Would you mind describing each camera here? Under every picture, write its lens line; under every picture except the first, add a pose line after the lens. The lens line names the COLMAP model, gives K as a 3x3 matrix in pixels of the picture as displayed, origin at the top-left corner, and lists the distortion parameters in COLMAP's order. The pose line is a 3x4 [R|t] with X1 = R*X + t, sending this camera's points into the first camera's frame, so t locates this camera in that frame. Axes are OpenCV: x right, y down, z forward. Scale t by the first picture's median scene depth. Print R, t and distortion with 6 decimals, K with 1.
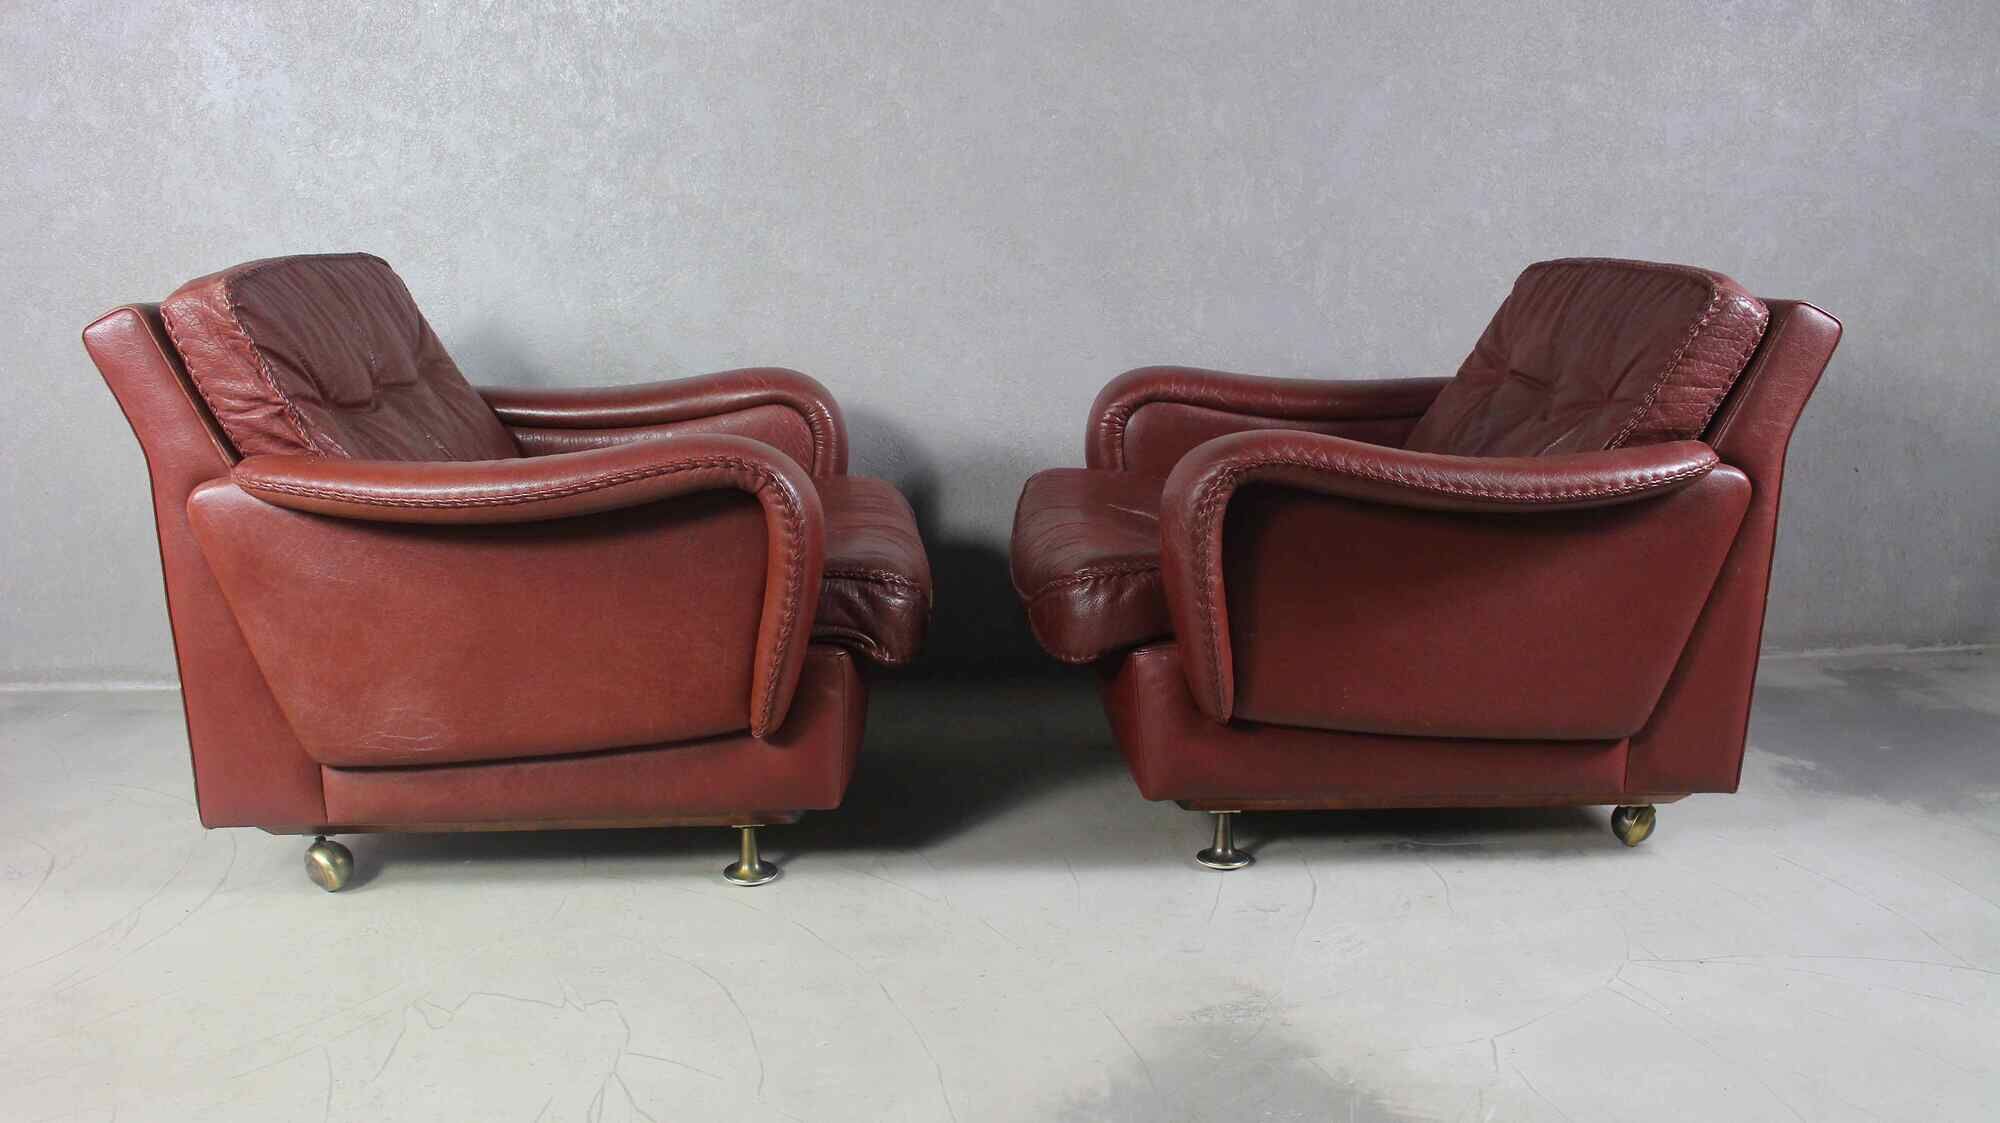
lens RADIAL K [[1761.2, 0, 1000.0], [0, 1761.2, 561.5], [0, 0, 1]] dist [-0.150951, 0.131310]
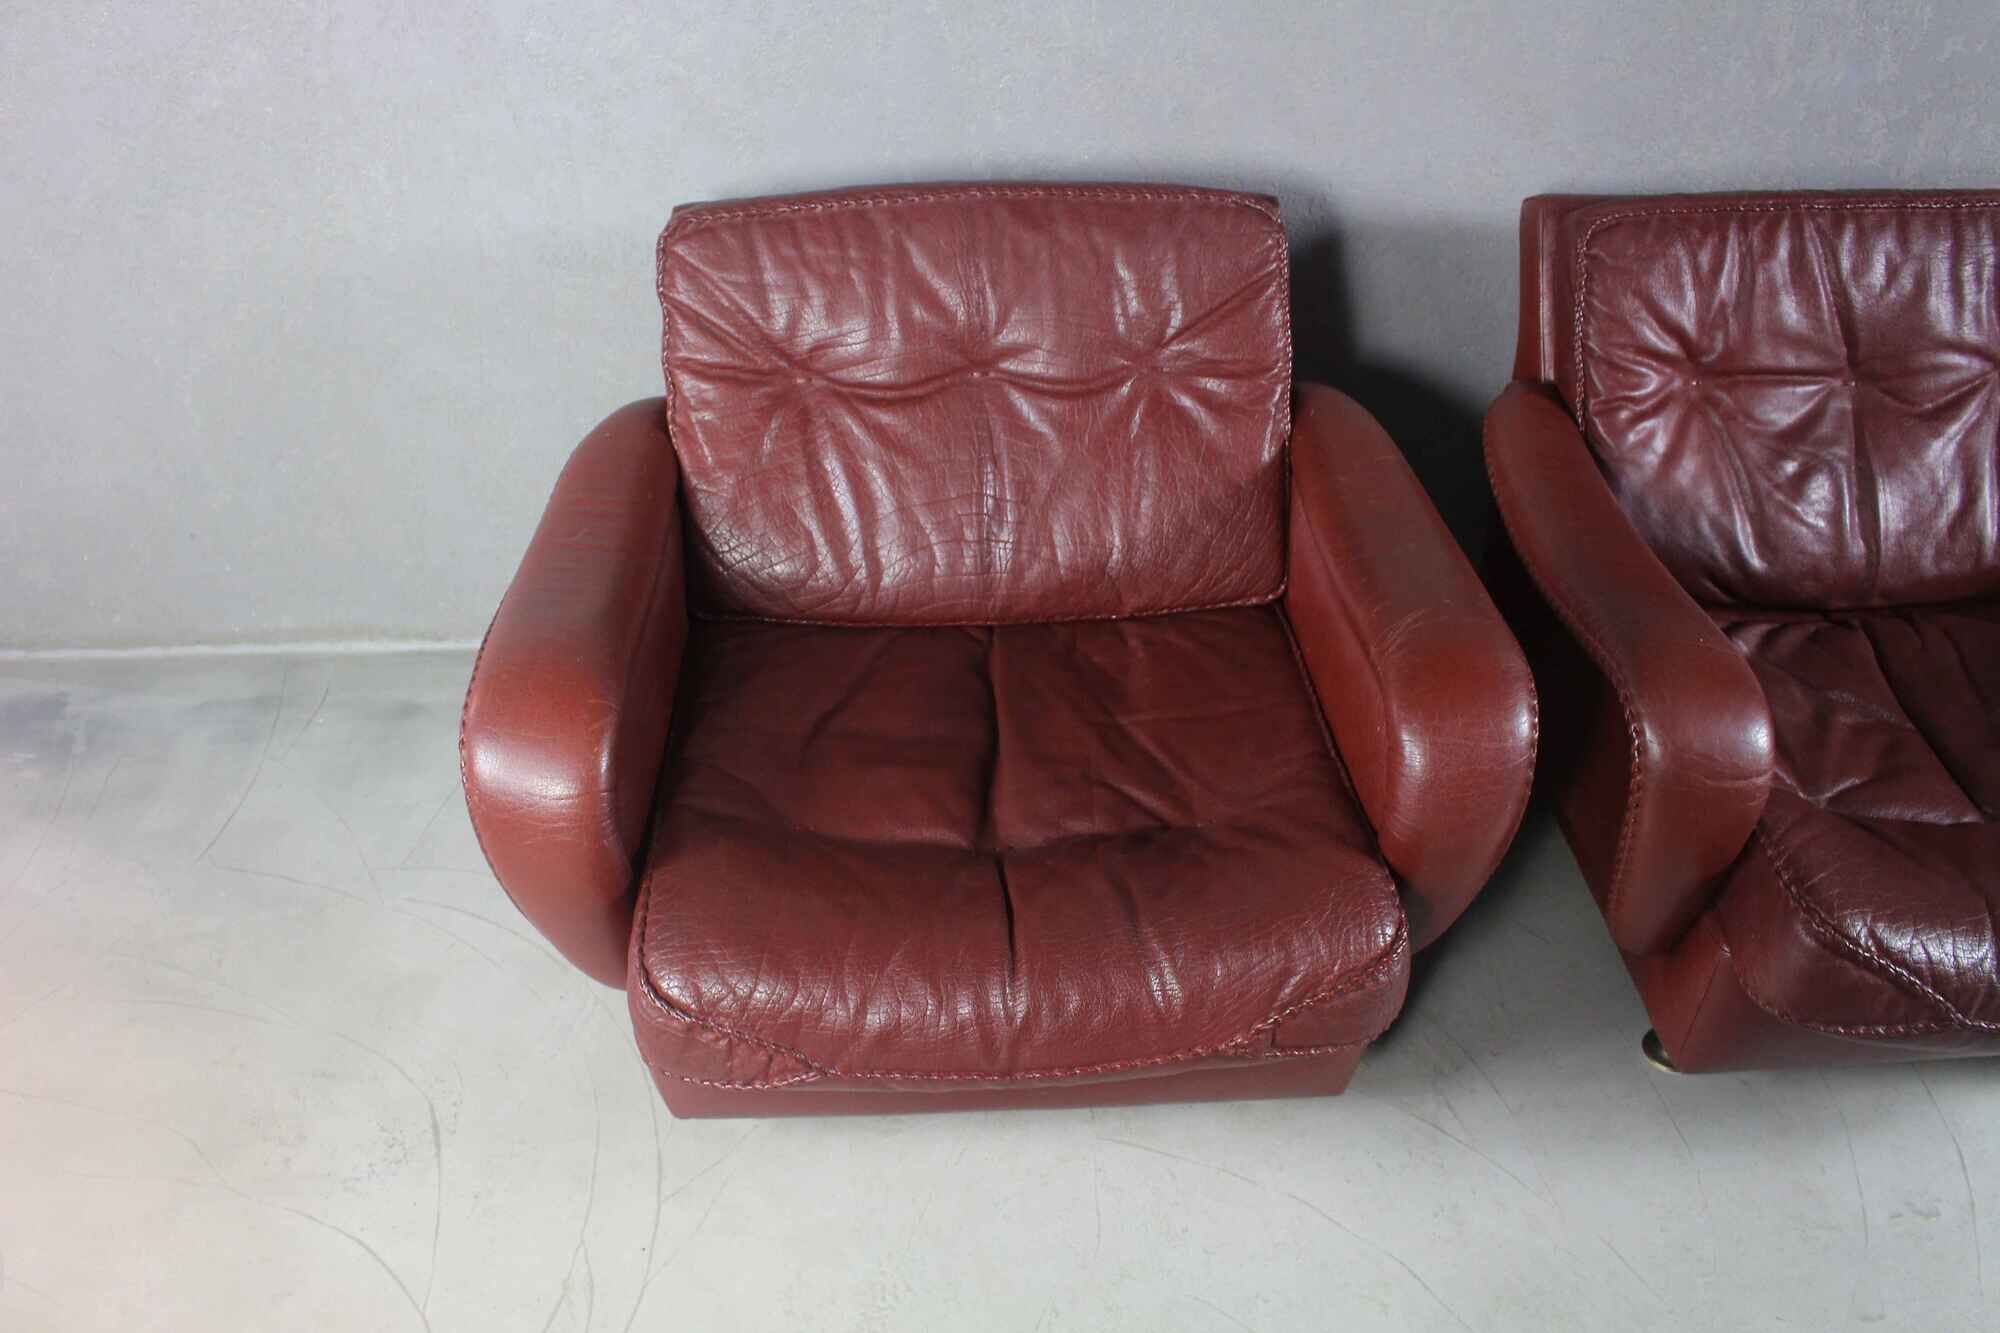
lens RADIAL K [[1671.4, 0, 1000.0], [0, 1671.4, 666.5], [0, 0, 1]] dist [-0.148327, 0.110819]
pose [[0.999988, 0.001618, -0.004554, -0.216535], [0.000510, 0.901683, 0.432397, -0.277015], [0.004806, -0.432394, 0.901672, 0.297381]]
